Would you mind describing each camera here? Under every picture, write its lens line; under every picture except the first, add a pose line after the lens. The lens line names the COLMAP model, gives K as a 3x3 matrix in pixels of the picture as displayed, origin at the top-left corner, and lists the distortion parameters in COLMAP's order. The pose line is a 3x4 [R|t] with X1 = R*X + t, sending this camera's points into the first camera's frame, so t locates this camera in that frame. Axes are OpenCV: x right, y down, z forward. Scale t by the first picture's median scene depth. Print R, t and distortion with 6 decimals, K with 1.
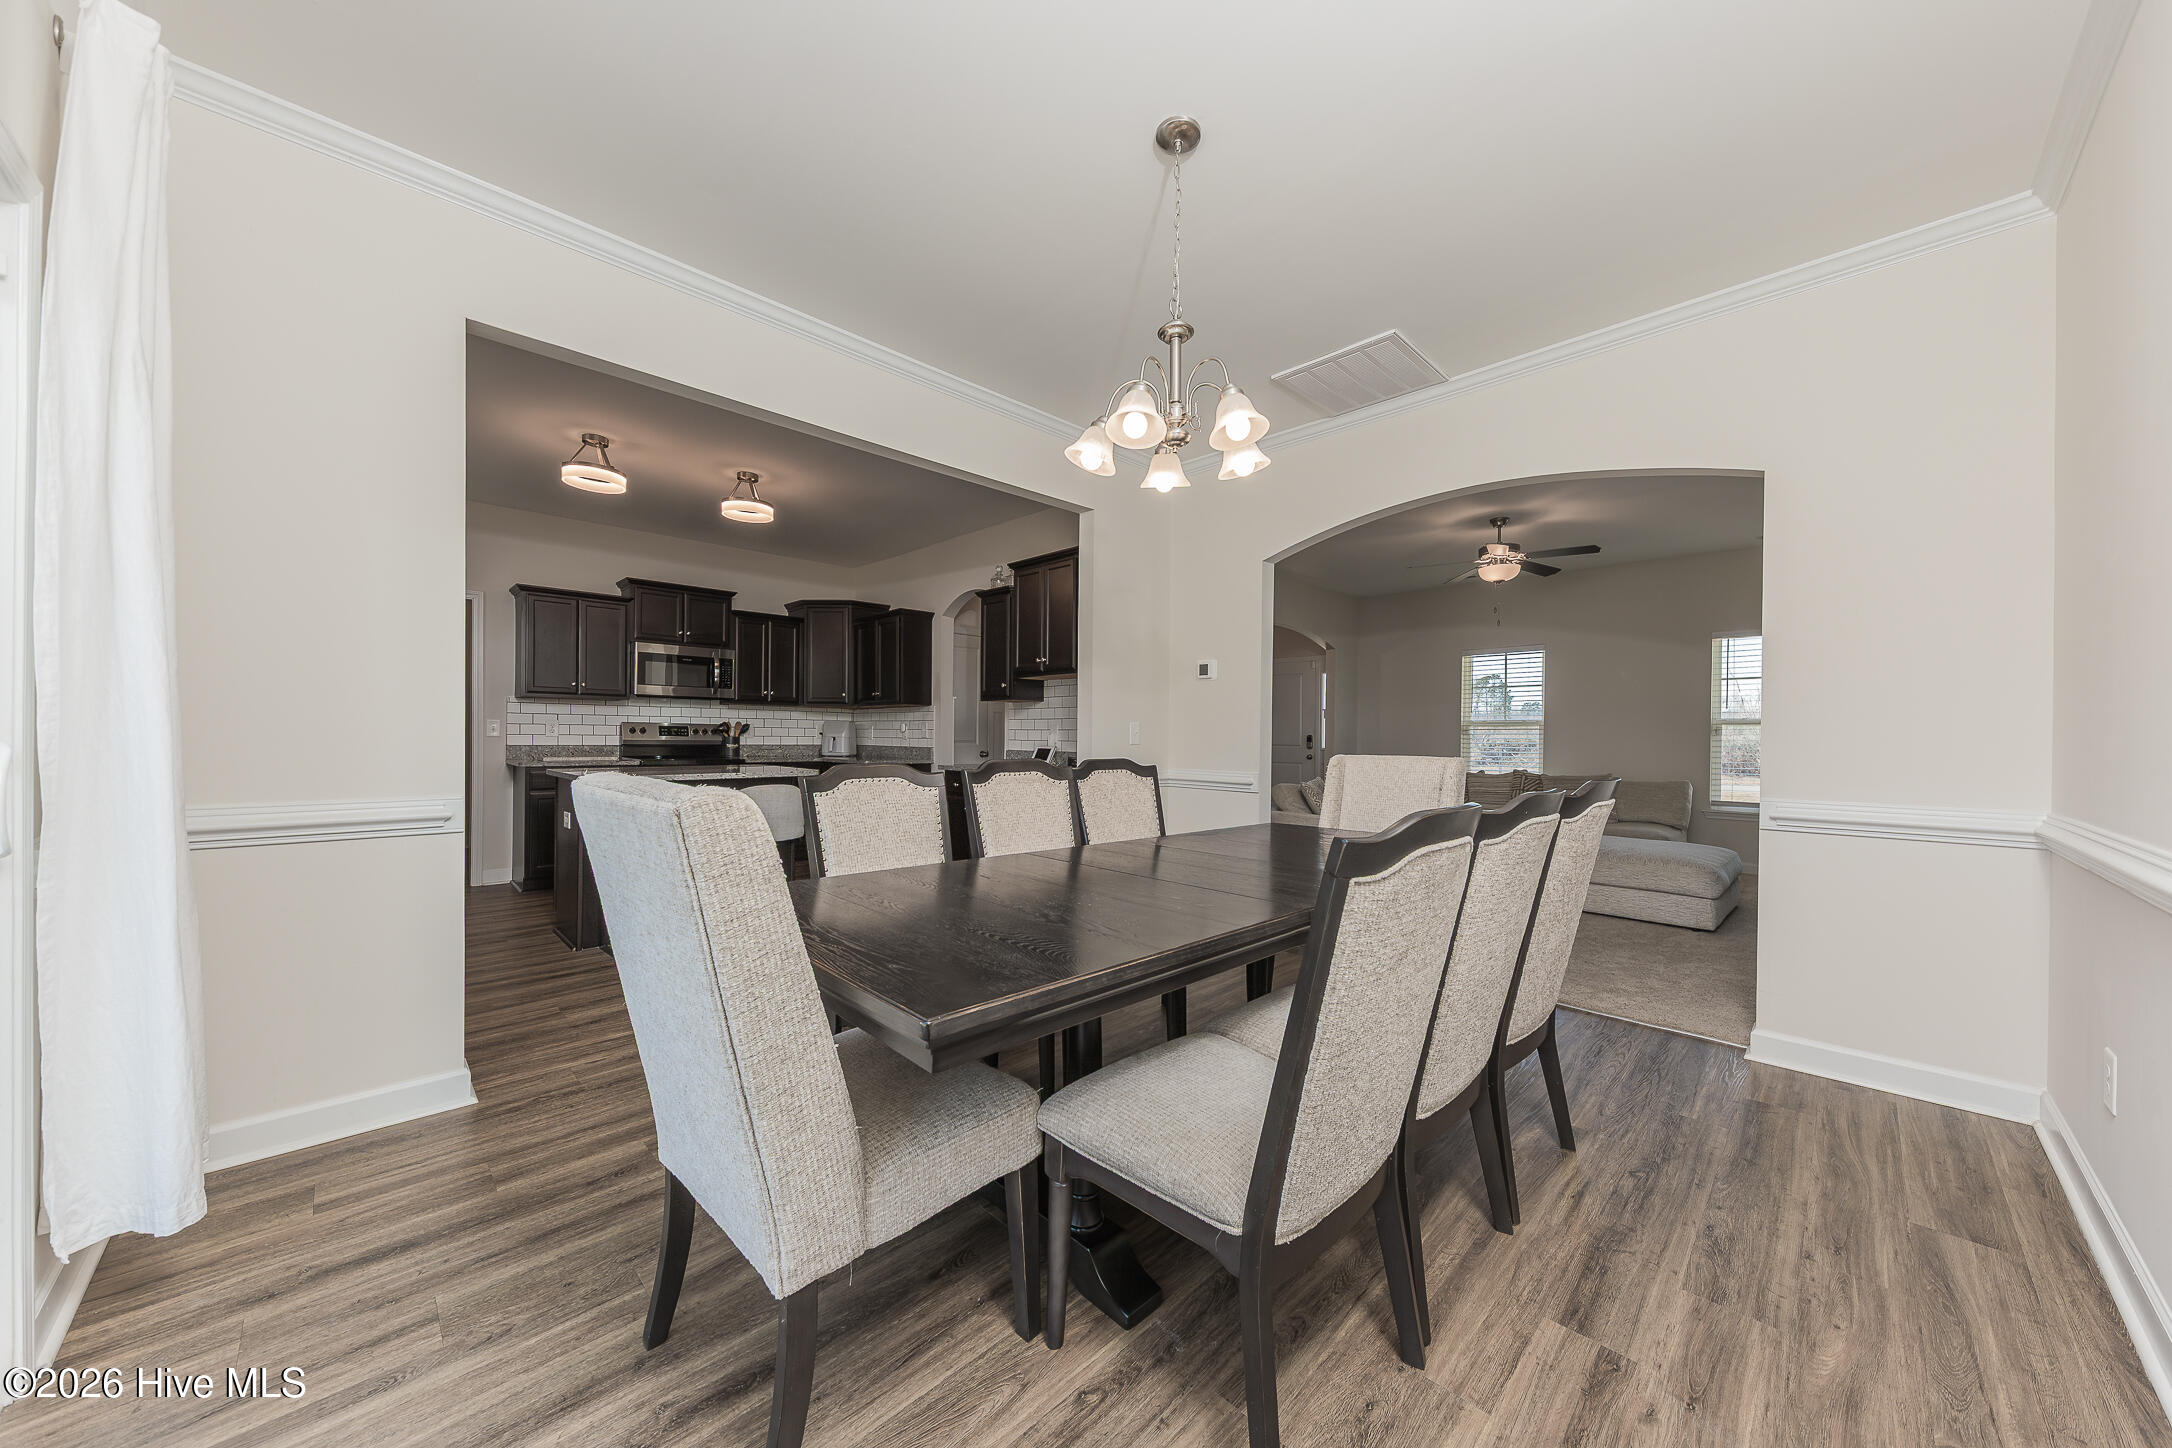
lens RADIAL K [[788.9, 0, 1093.5], [0, 788.9, 740.2], [0, 0, 1]] dist [-0.040940, -0.000051]
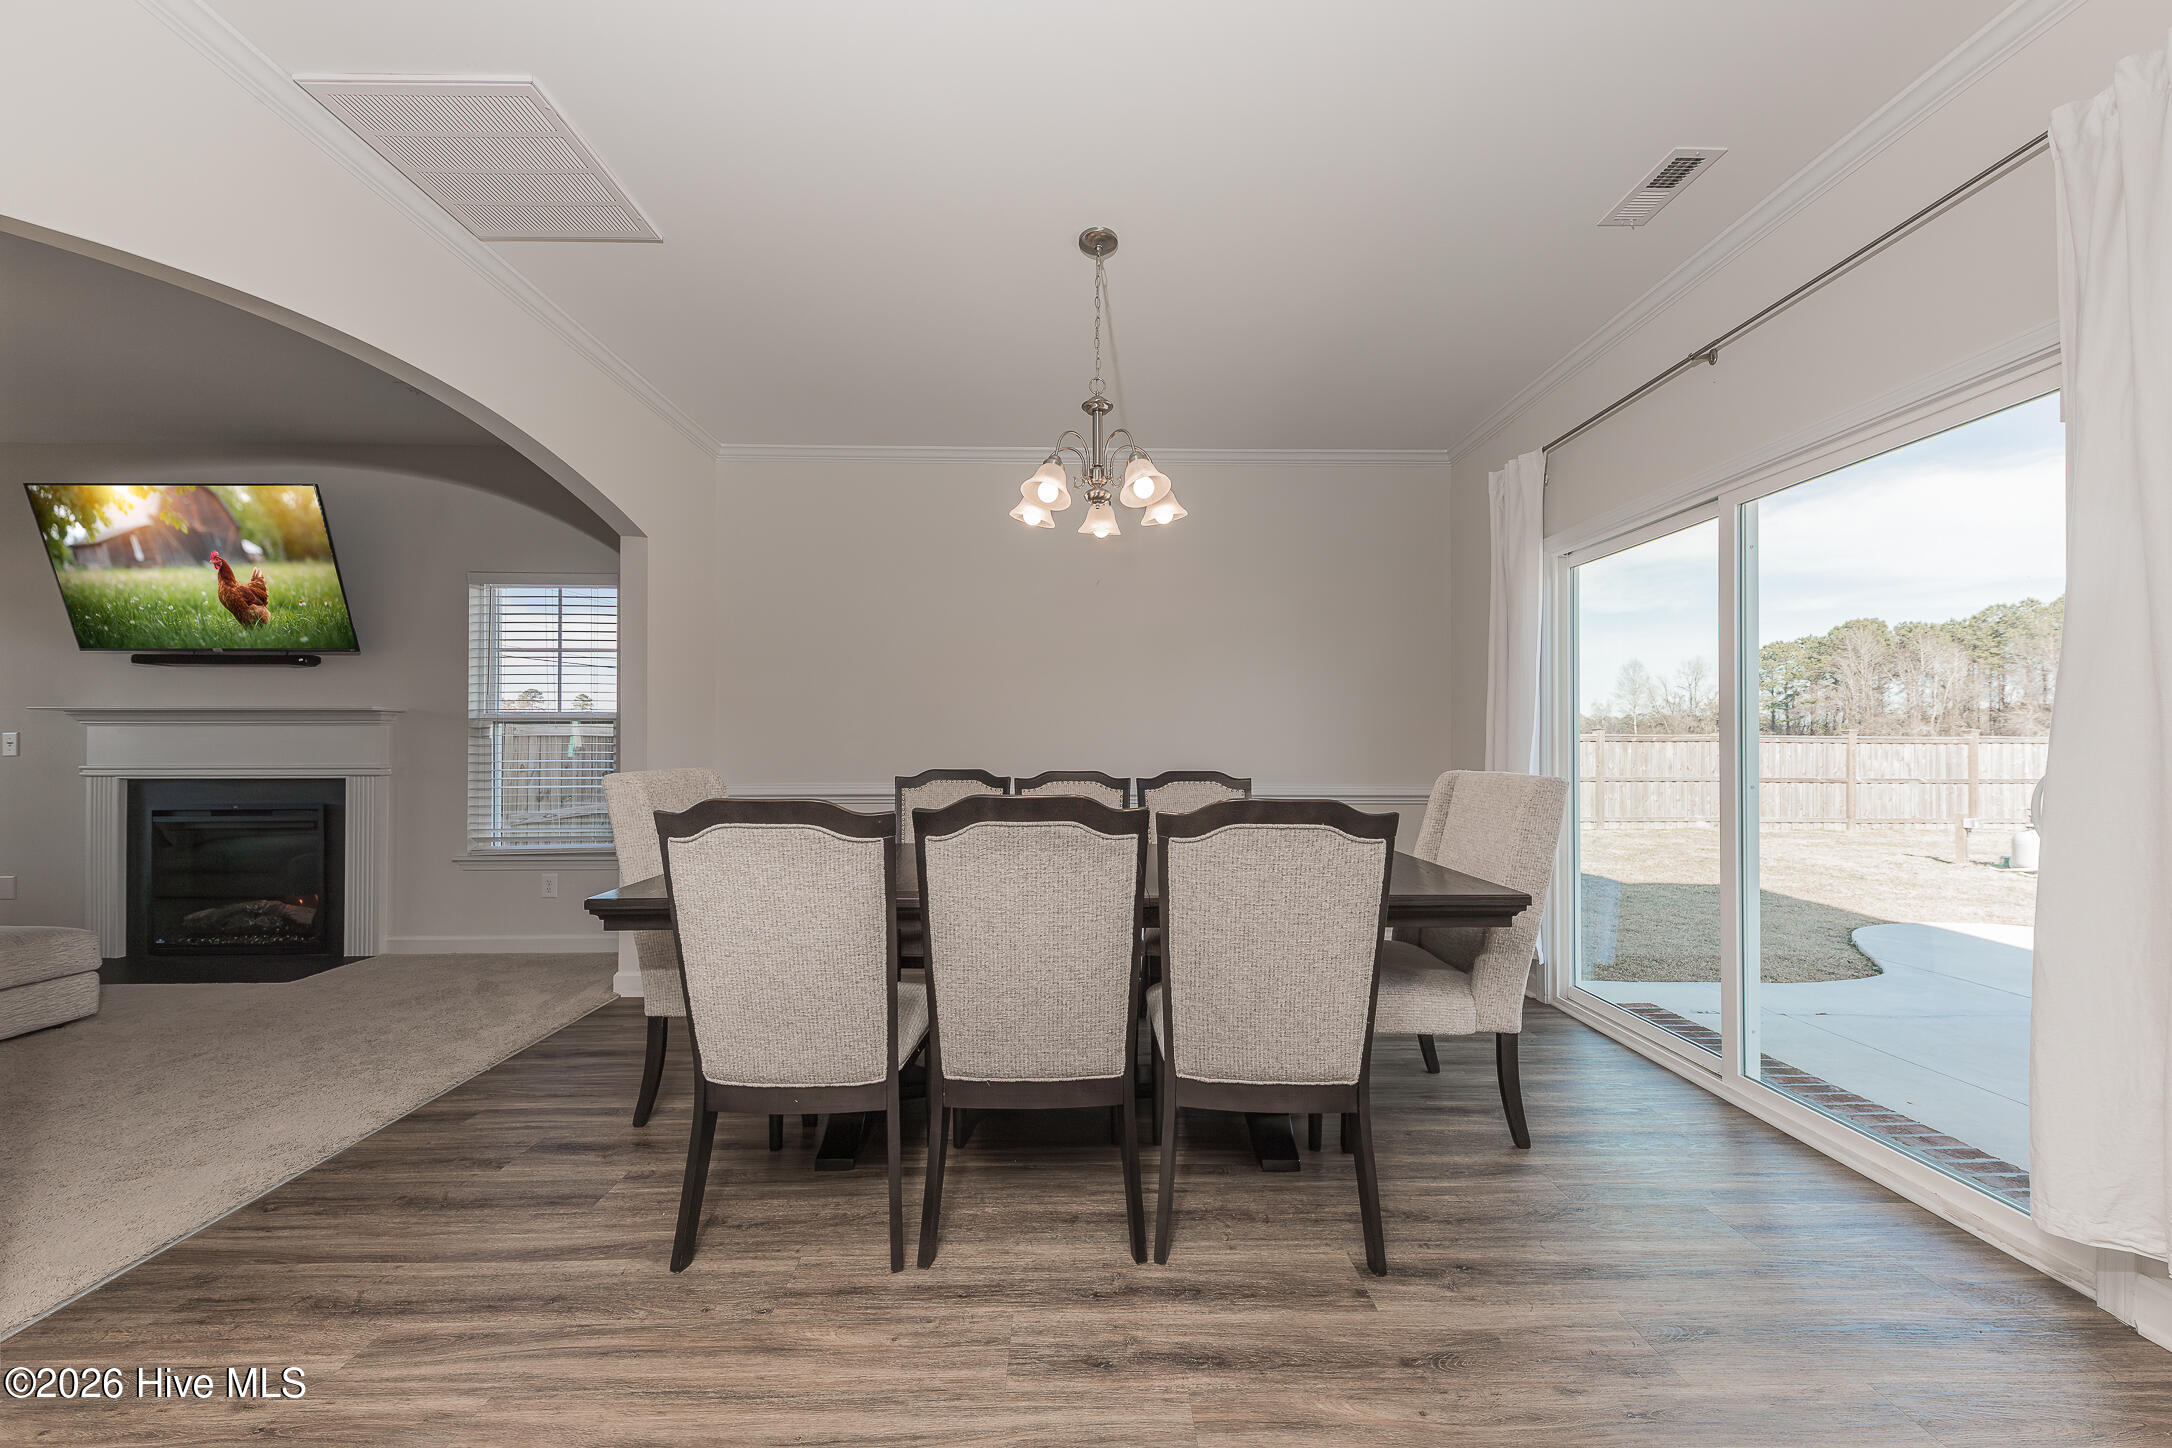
lens RADIAL K [[762.3, 0, 1080.6], [0, 762.3, 753.7], [0, 0, 1]] dist [-0.001000, -0.000264]
pose [[-0.706542, -0.019843, 0.707393, -0.210180], [-0.006352, 0.999744, 0.021699, -0.009119], [-0.707643, 0.010838, -0.706487, 0.626414]]
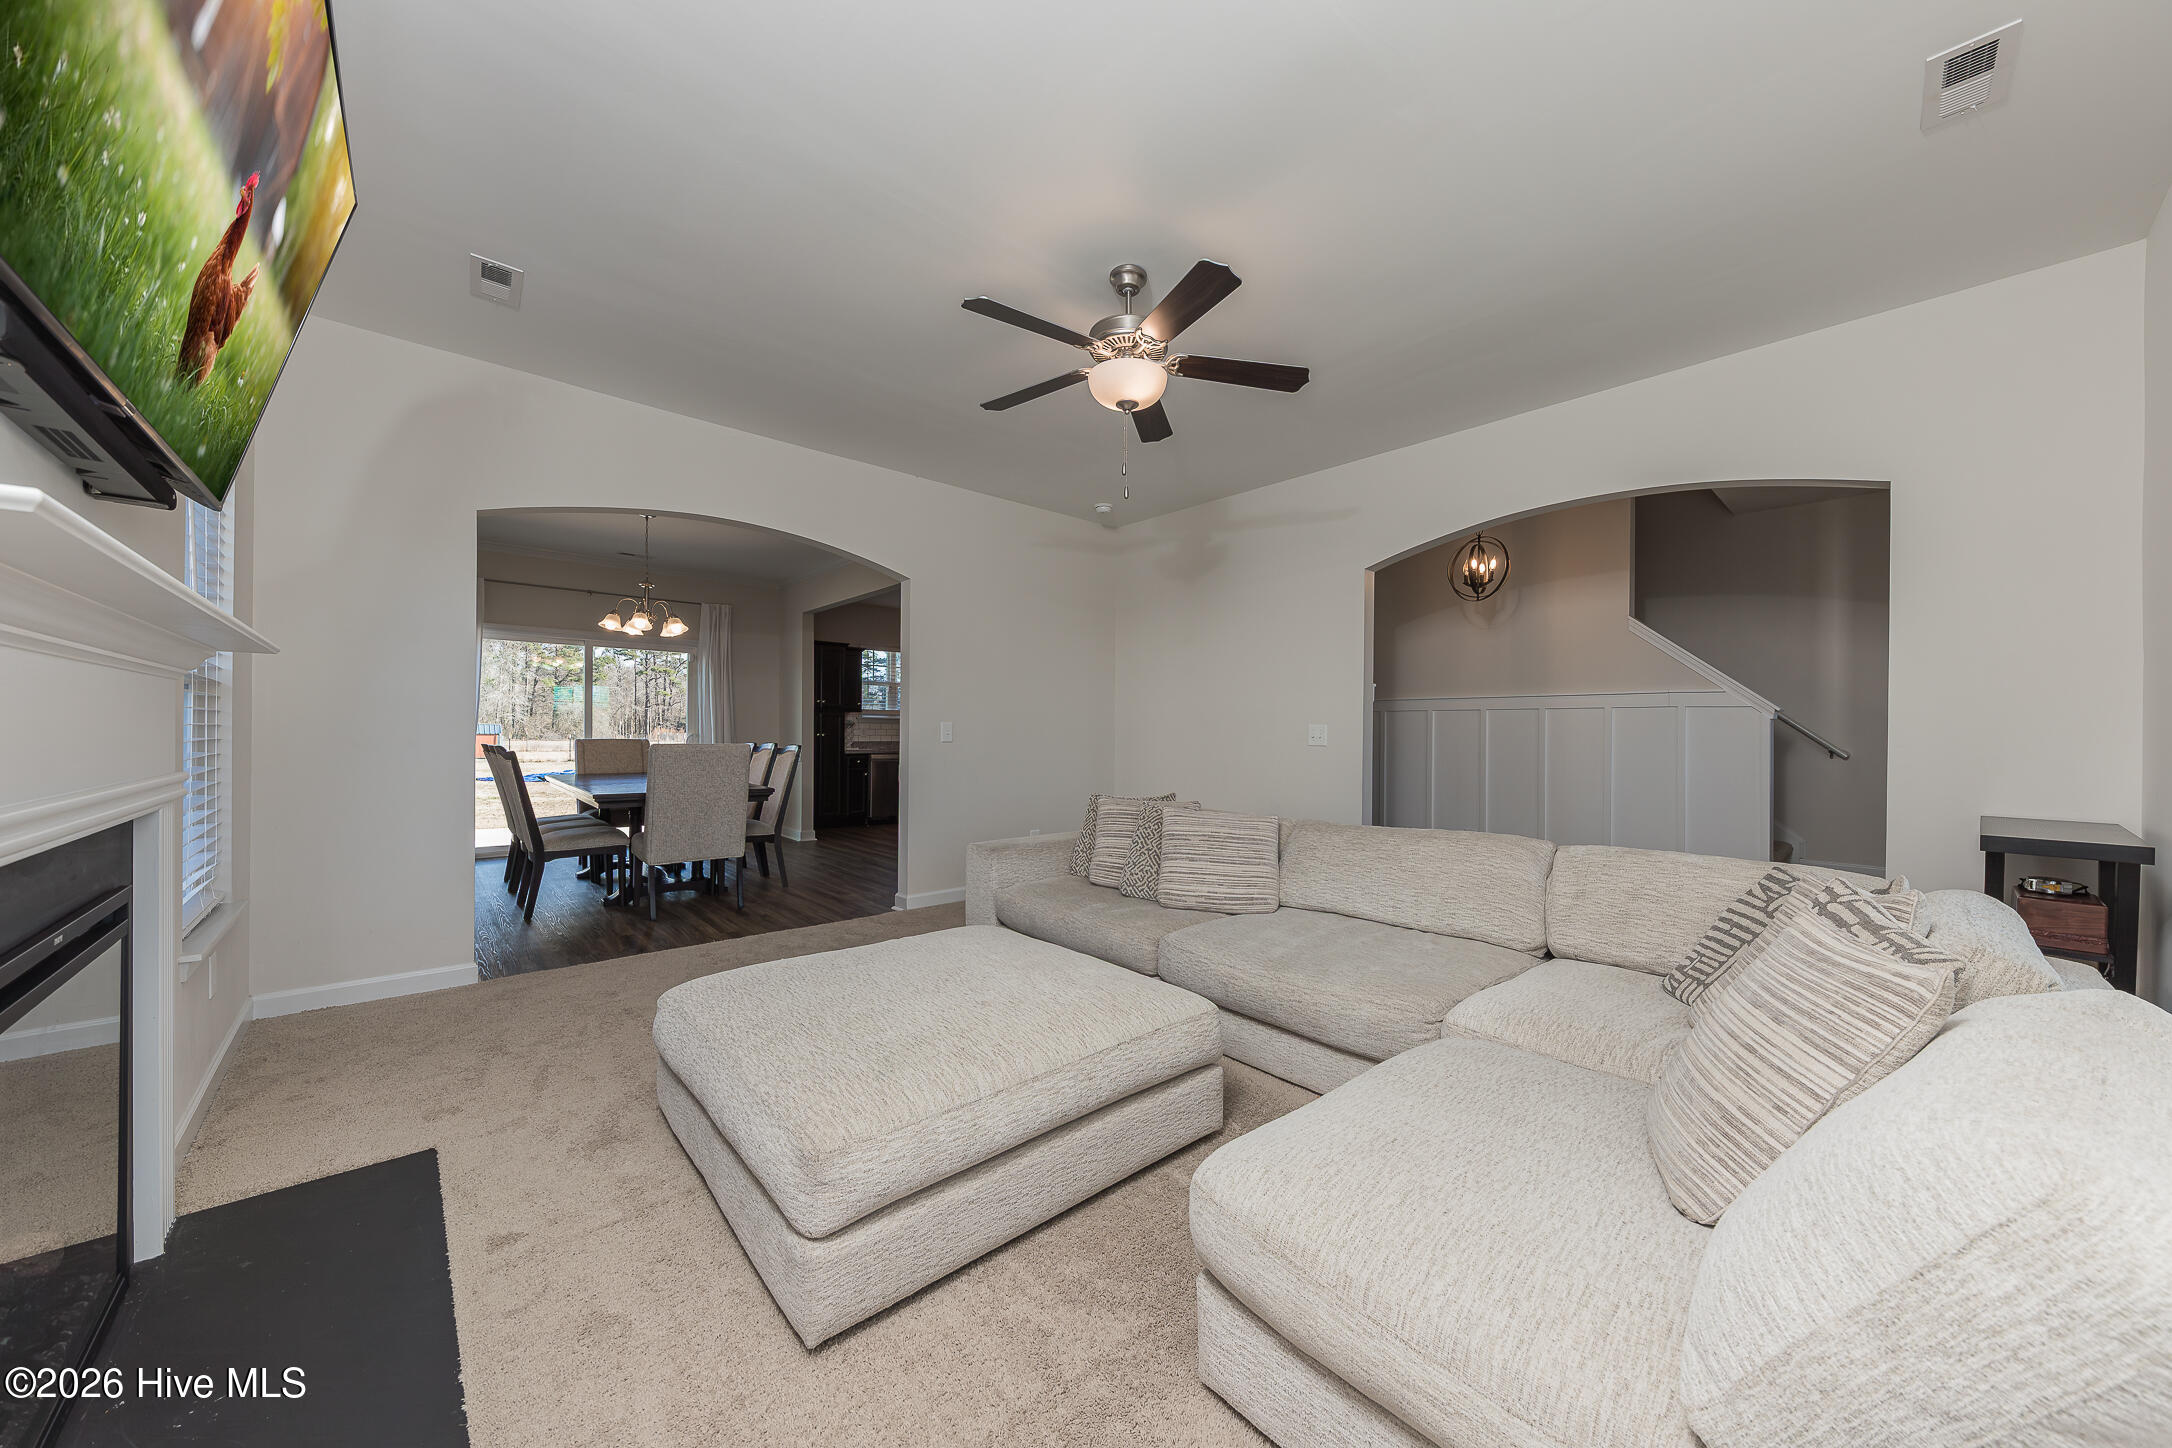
lens RADIAL K [[751.9, 0, 1095.7], [0, 751.9, 734.4], [0, 0, 1]] dist [0.007702, -0.000143]
pose [[-0.061570, -0.011368, -0.998038, 0.867600], [-0.015103, 0.999831, -0.010457, 0.001325], [0.997988, 0.014429, -0.061732, 0.922346]]
